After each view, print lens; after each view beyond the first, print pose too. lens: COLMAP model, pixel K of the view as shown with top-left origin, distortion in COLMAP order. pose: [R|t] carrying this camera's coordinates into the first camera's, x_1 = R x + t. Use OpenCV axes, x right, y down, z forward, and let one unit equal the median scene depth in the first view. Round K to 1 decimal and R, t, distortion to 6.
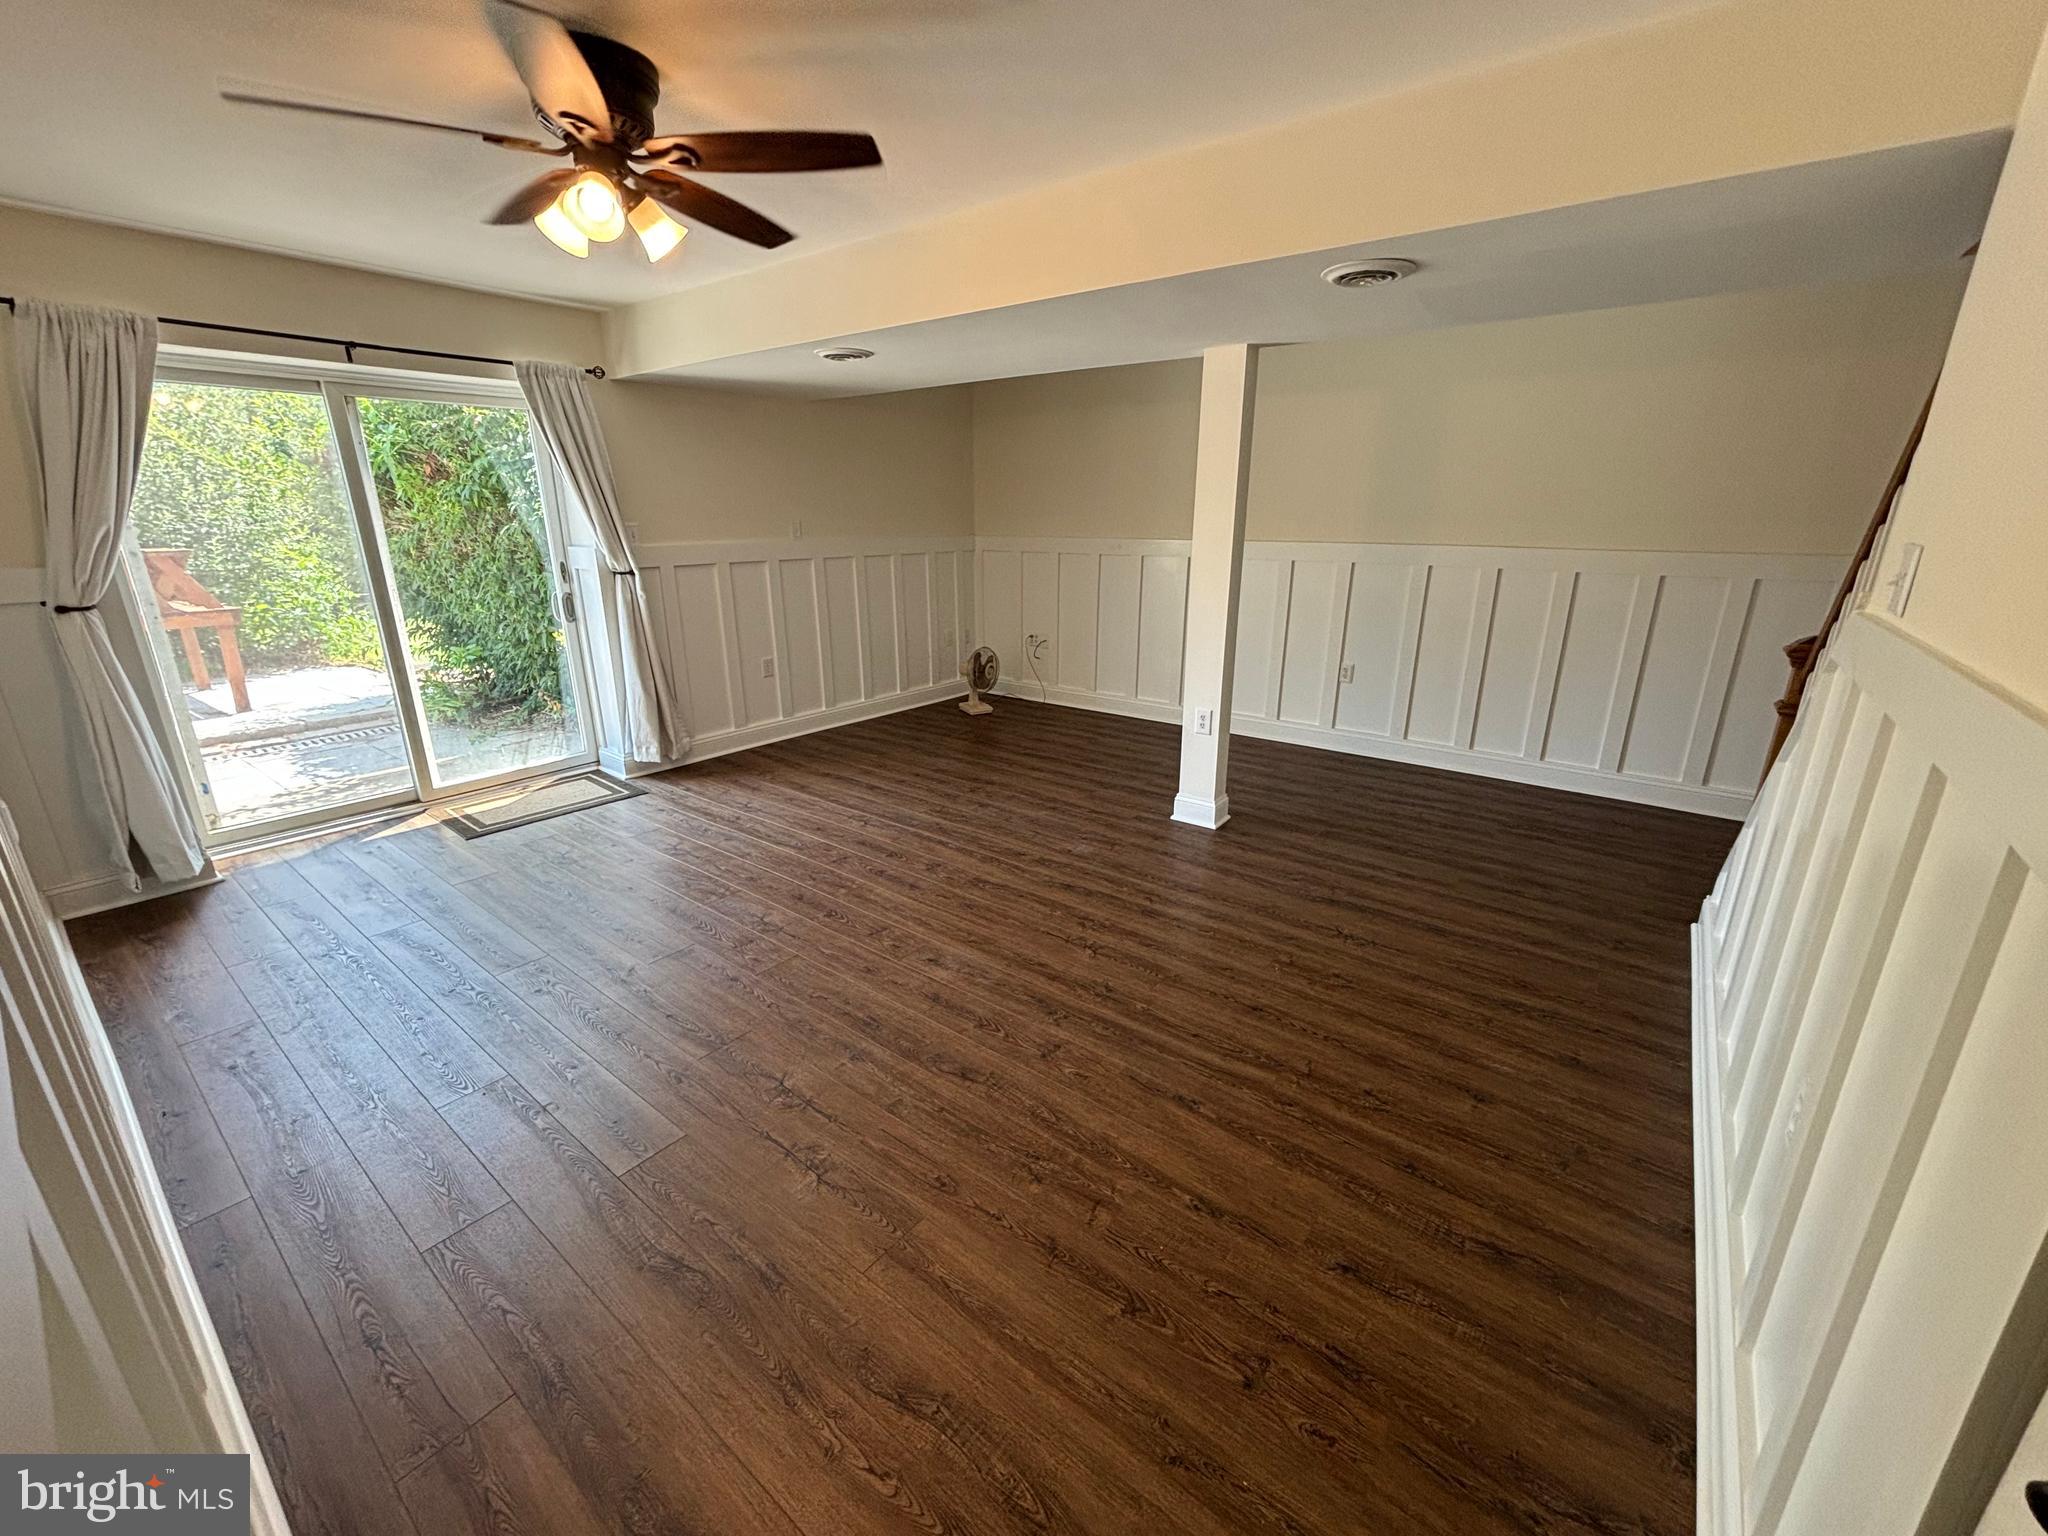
lens RADIAL K [[823.1, 0, 1023.5], [0, 823.1, 762.4], [0, 0, 1]] dist [0.006805, -0.002256]
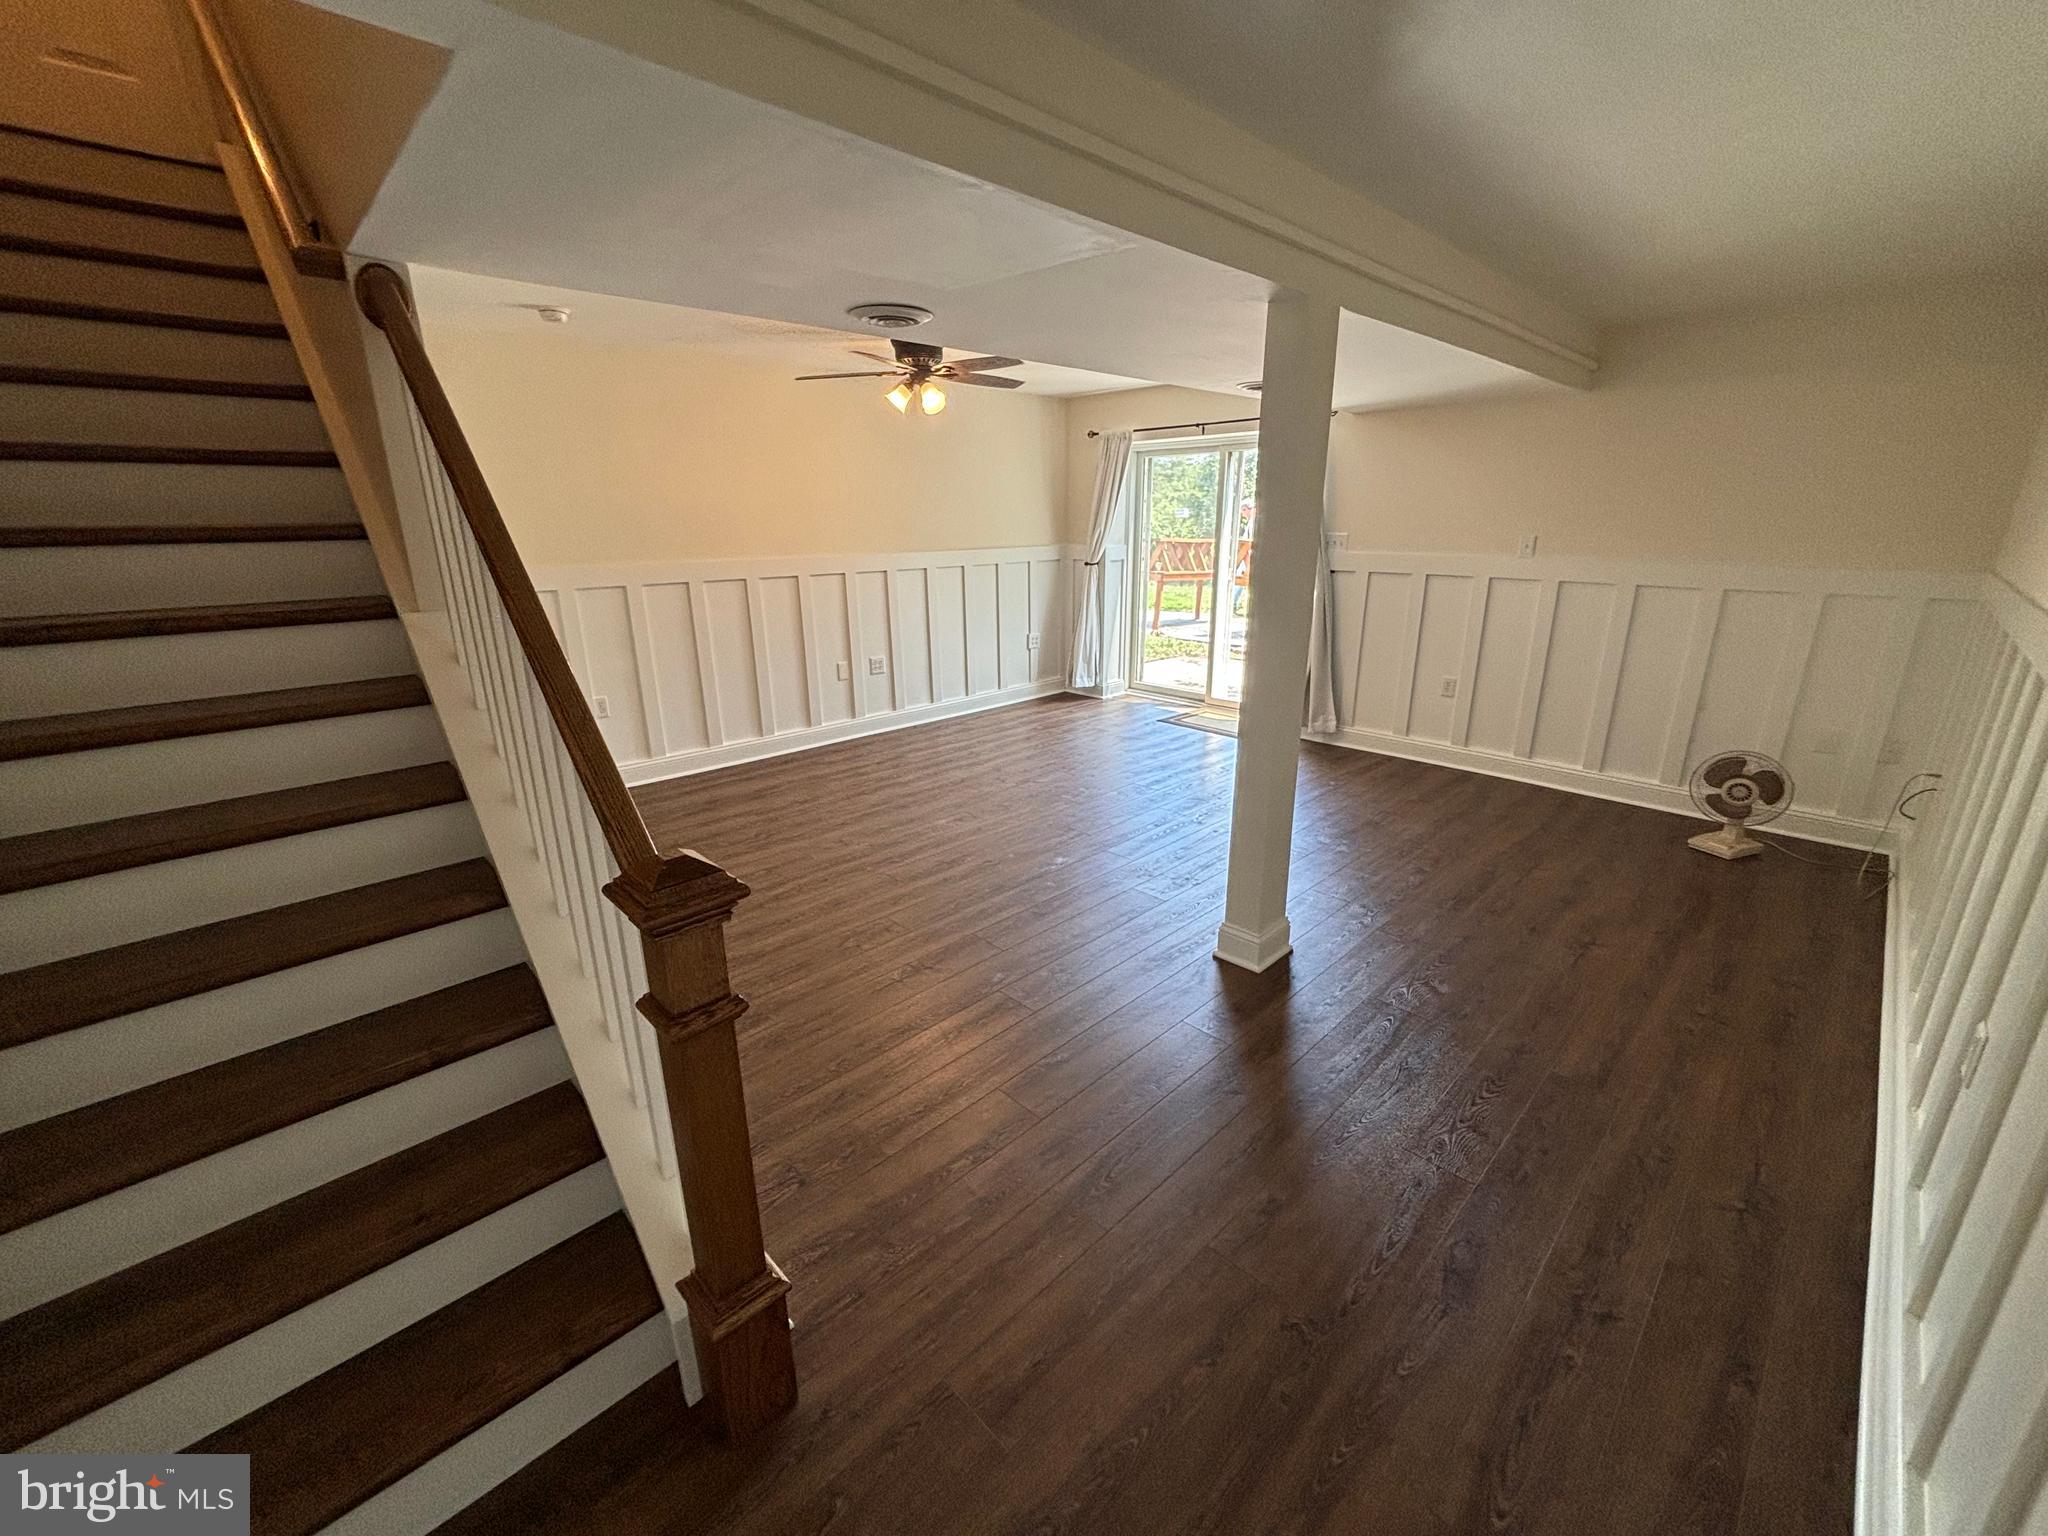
lens RADIAL K [[823.1, 0, 1025.4], [0, 823.1, 764.4], [0, 0, 1]] dist [0.006805, -0.002256]
pose [[-0.134749, 0.291122, -0.947149, 0.720207], [-0.288915, 0.902789, 0.318590, -0.208574], [0.947824, 0.316576, -0.037540, 0.634097]]
